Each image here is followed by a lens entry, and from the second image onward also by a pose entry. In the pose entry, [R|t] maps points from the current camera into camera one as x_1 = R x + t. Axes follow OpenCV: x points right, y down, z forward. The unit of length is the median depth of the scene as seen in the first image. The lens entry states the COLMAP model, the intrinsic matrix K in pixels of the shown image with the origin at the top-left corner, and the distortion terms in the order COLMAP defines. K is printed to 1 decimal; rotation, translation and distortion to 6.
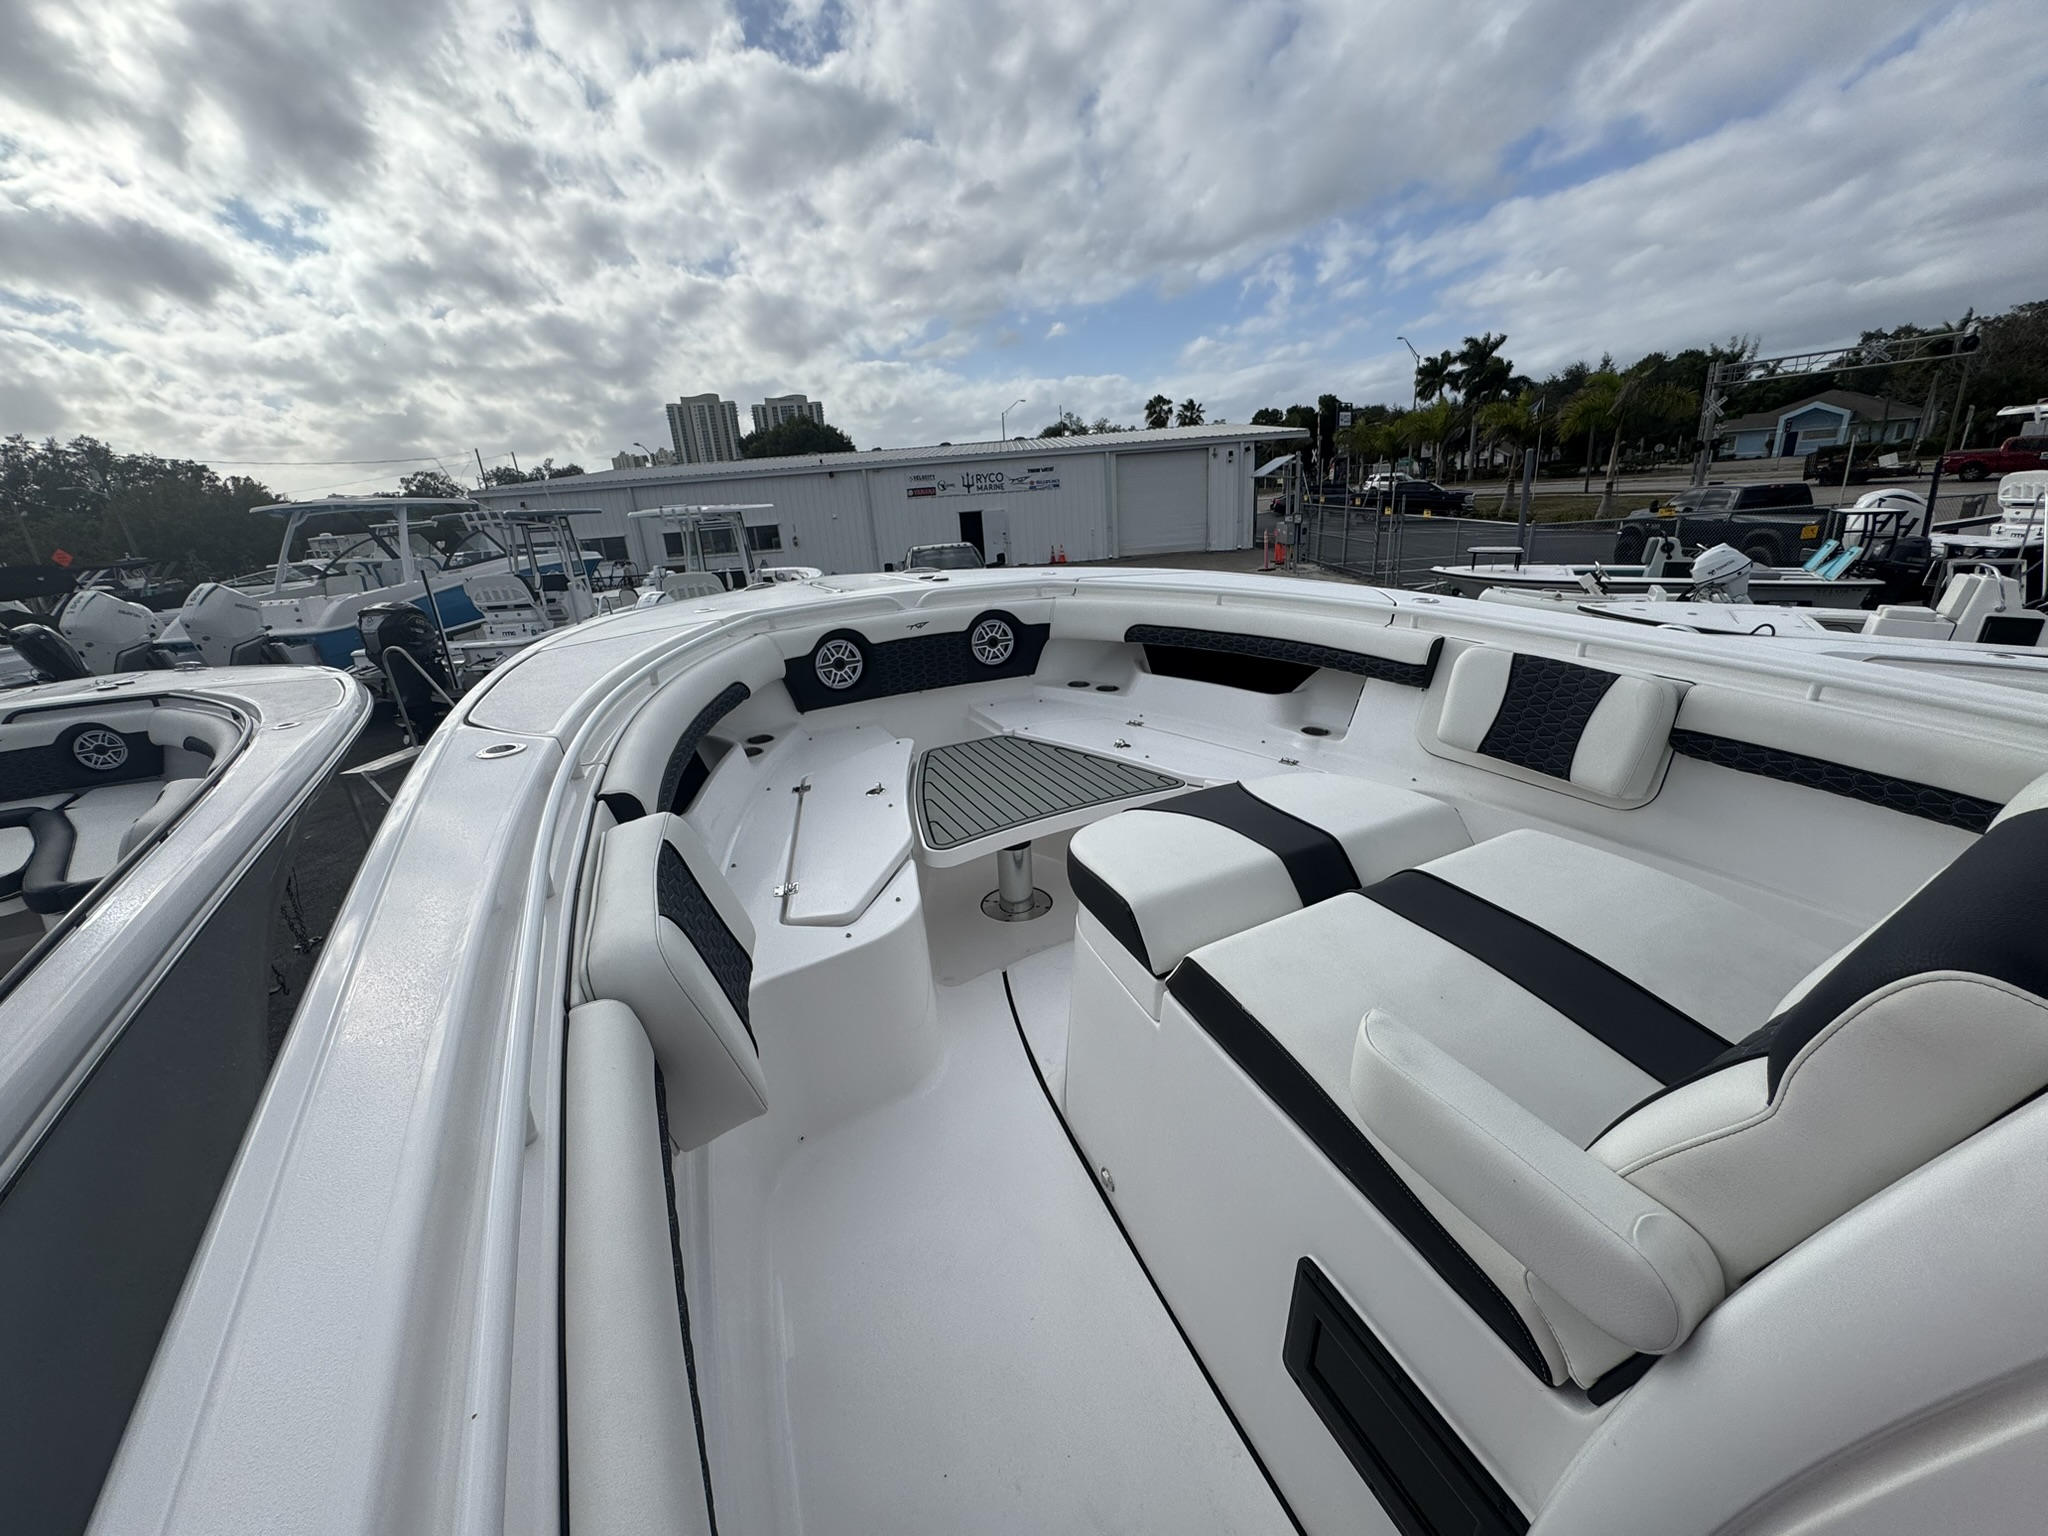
lens RADIAL K [[820.6, 0, 1024.0], [0, 820.6, 768.0], [0, 0, 1]] dist [-0.004030, 0.000183]
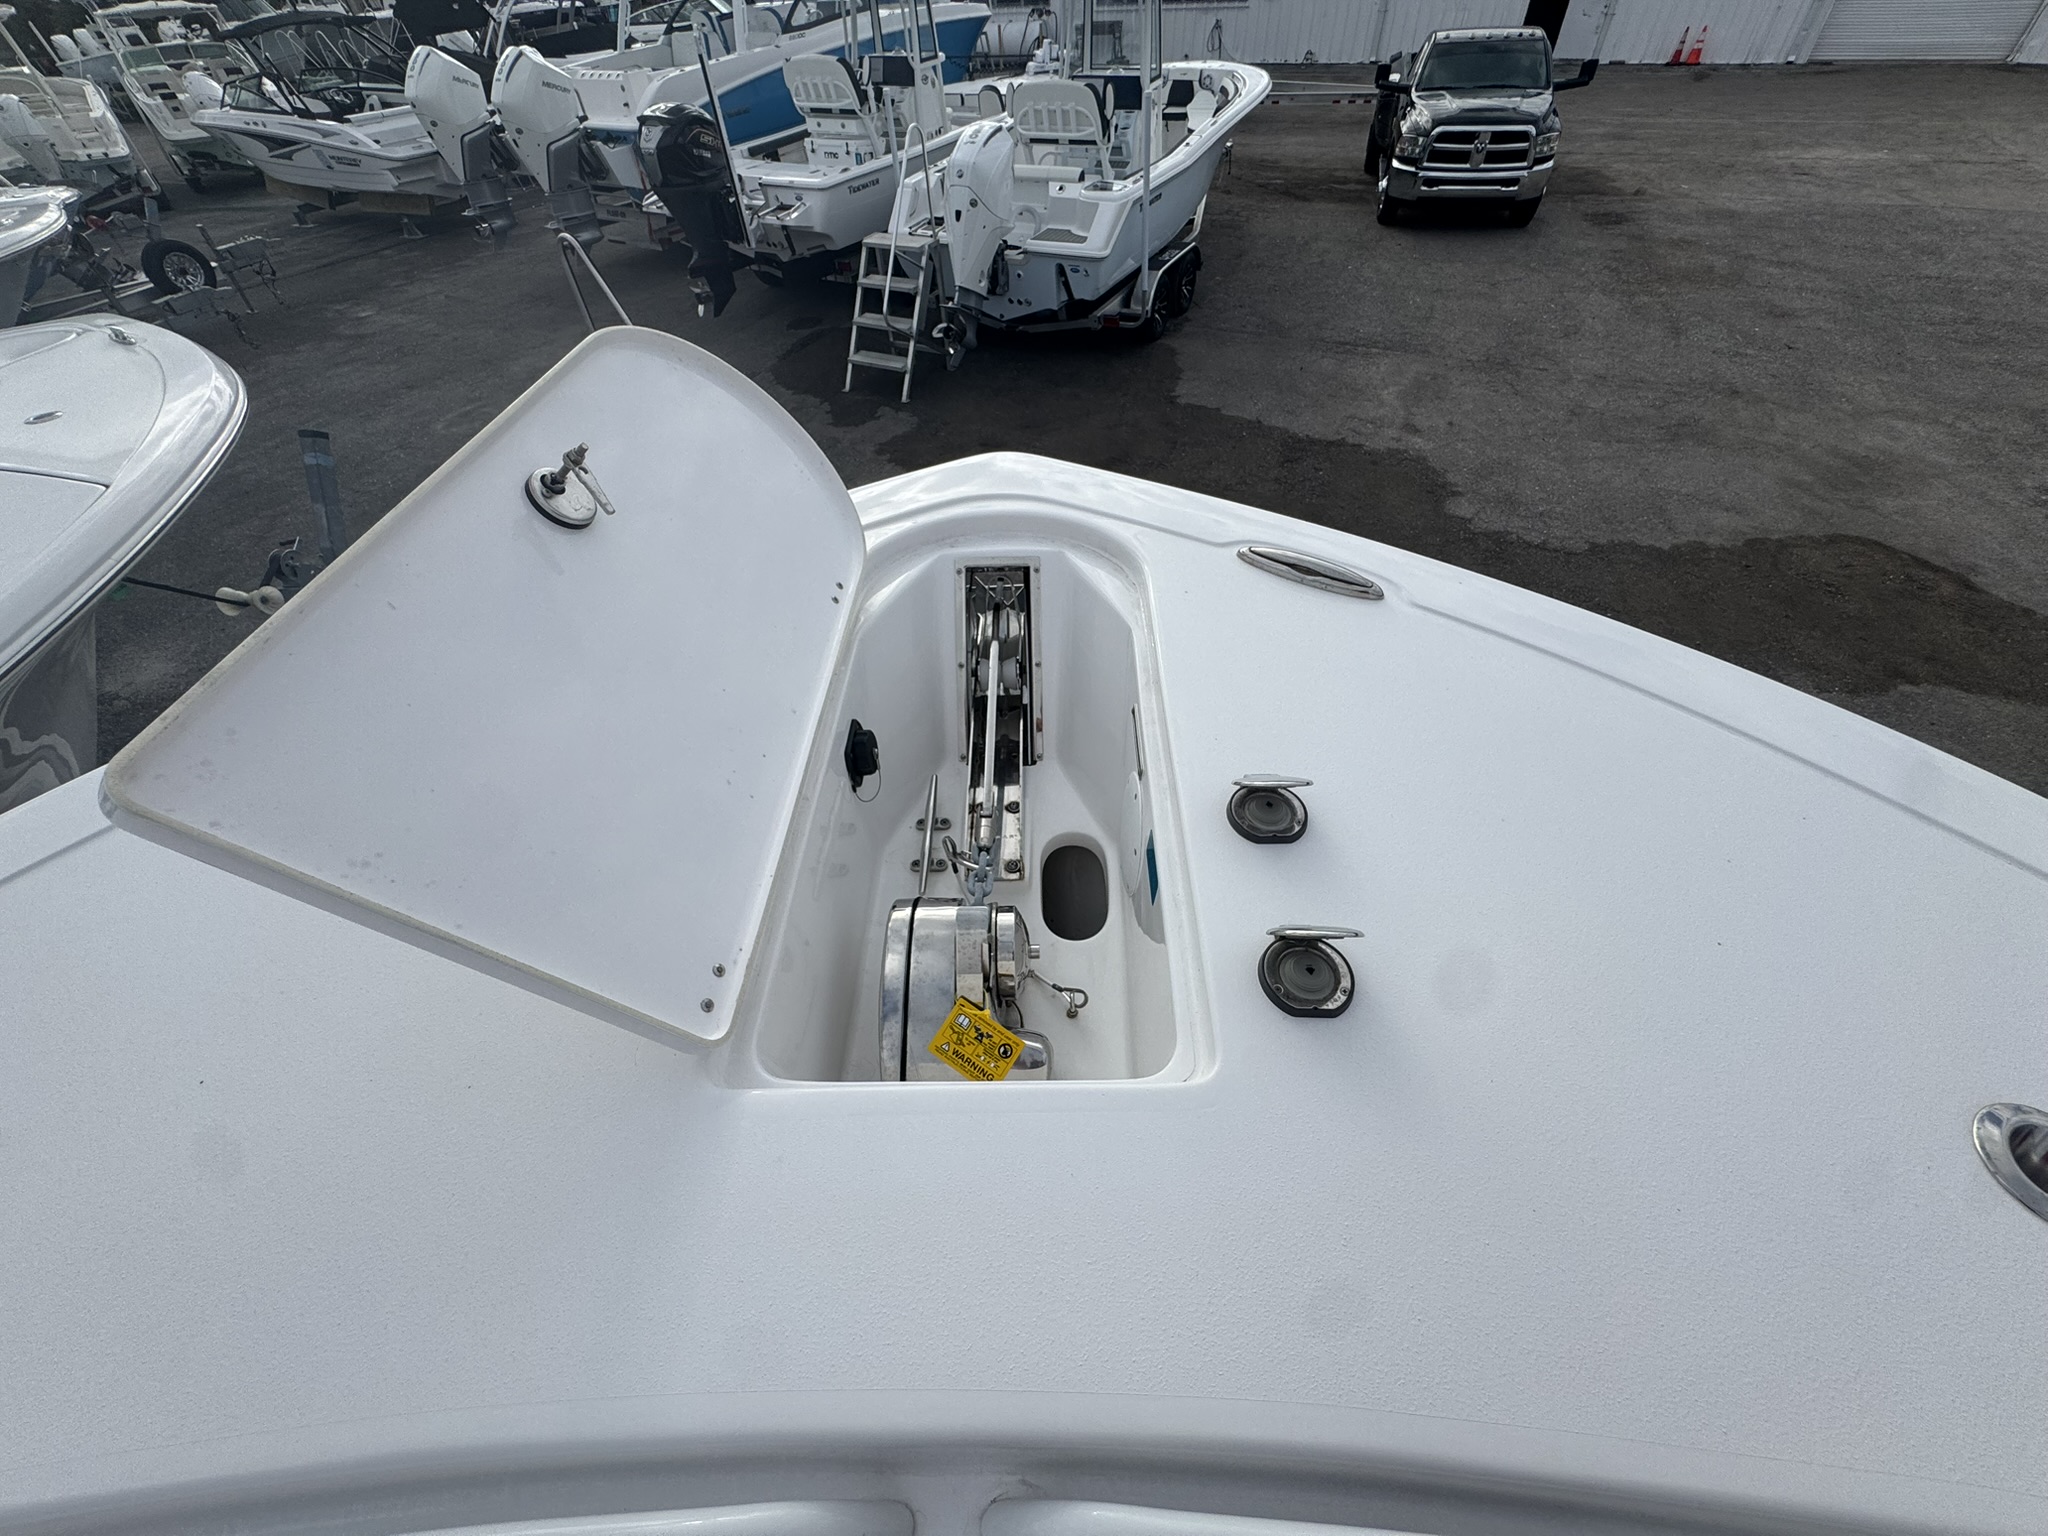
lens RADIAL K [[820.5, 0, 1024.0], [0, 820.5, 768.0], [0, 0, 1]] dist [-0.003666, 0.000221]
pose [[0.880615, 0.357968, -0.310444, -0.013615], [-0.163812, 0.844778, 0.509427, -0.041013], [0.444615, -0.397754, 0.802564, 0.100595]]
